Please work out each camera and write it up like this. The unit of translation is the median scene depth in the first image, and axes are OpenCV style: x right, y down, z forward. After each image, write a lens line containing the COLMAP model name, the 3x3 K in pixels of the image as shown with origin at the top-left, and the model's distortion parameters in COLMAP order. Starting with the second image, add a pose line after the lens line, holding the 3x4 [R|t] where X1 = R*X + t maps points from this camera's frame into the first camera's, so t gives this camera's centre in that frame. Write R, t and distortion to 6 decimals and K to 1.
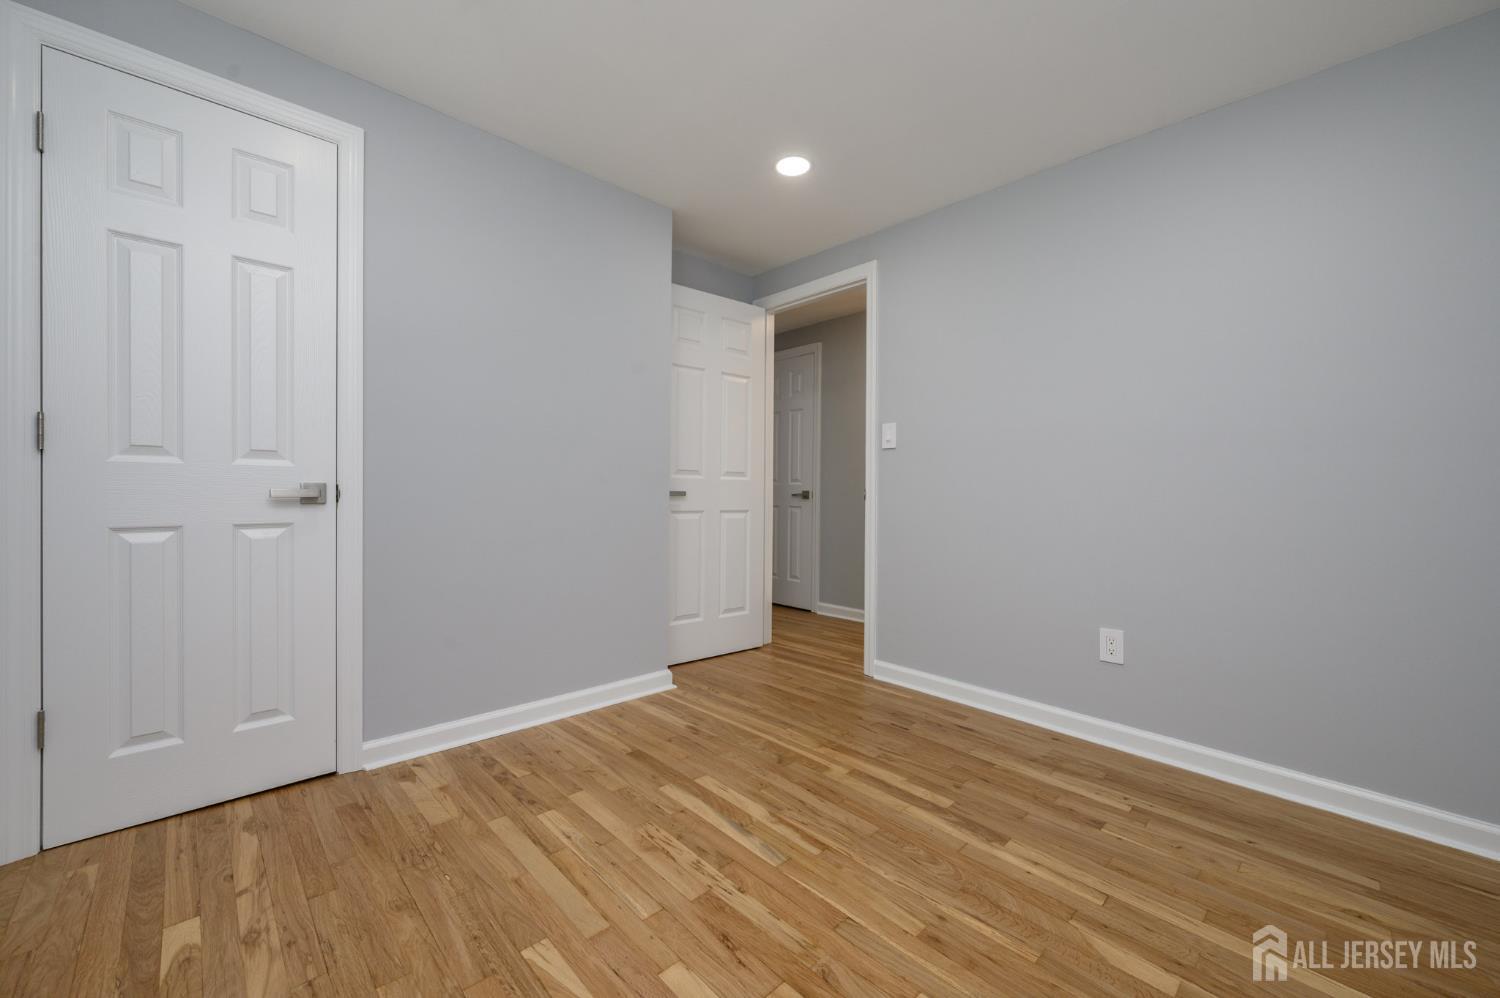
lens RADIAL K [[589.8, 0, 749.4], [0, 589.8, 494.7], [0, 0, 1]] dist [-0.000575, -0.000094]
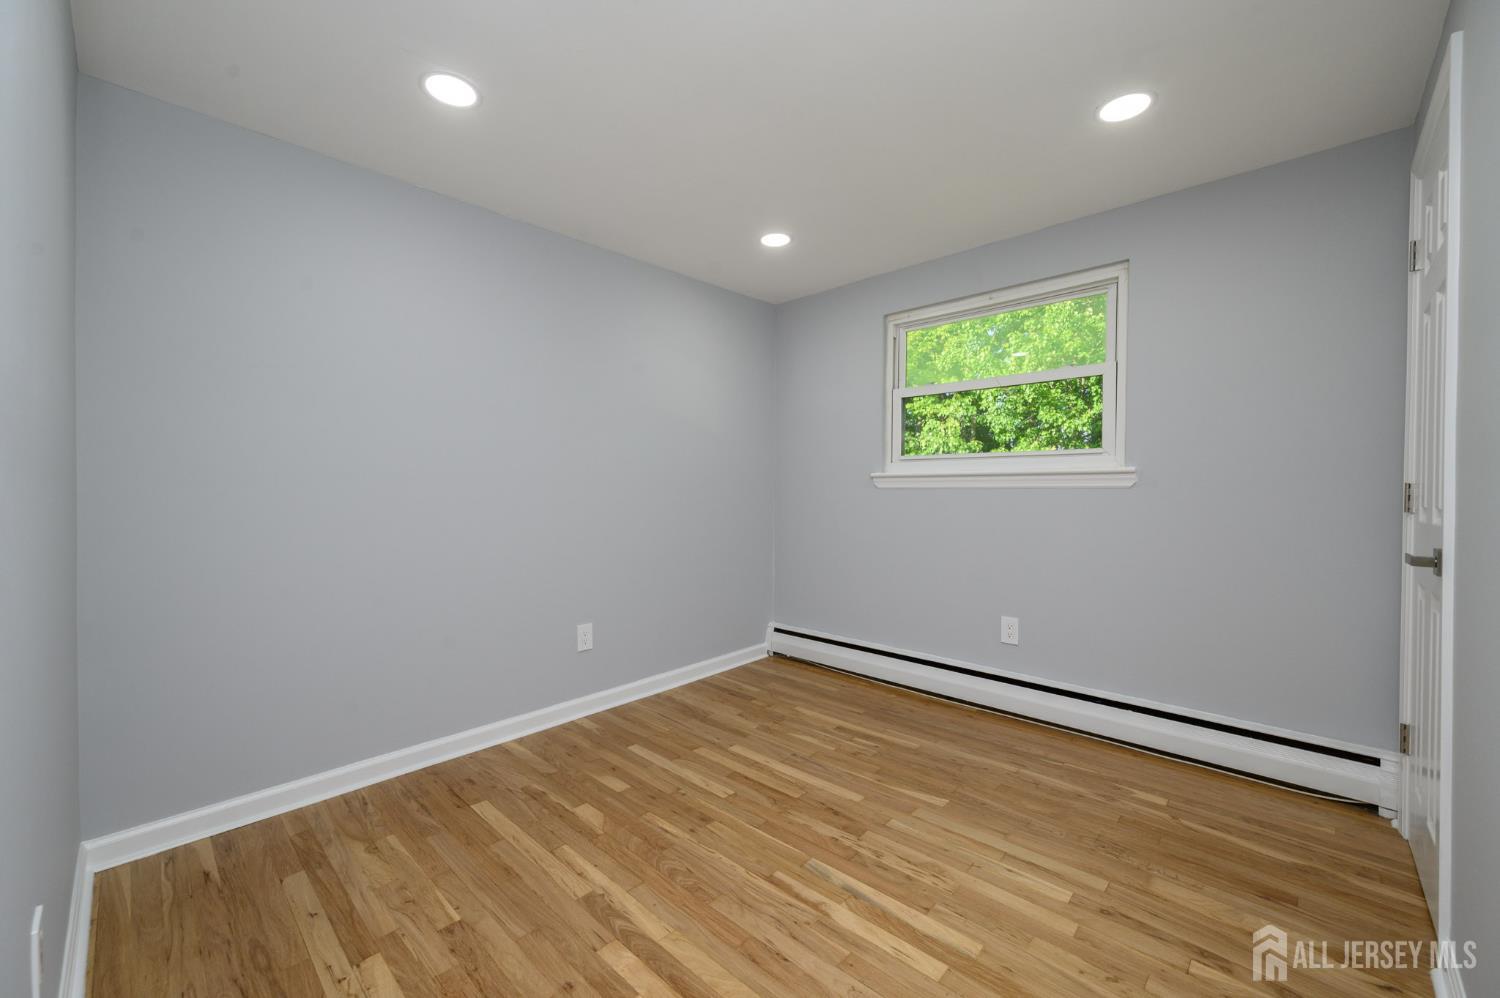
lens RADIAL K [[589.8, 0, 749.4], [0, 589.8, 494.7], [0, 0, 1]] dist [-0.000575, -0.000094]
pose [[-0.998733, -0.013974, -0.048338, 0.224737], [-0.014530, 0.999832, 0.011164, -0.101255], [0.048174, 0.011852, -0.998769, 2.045770]]
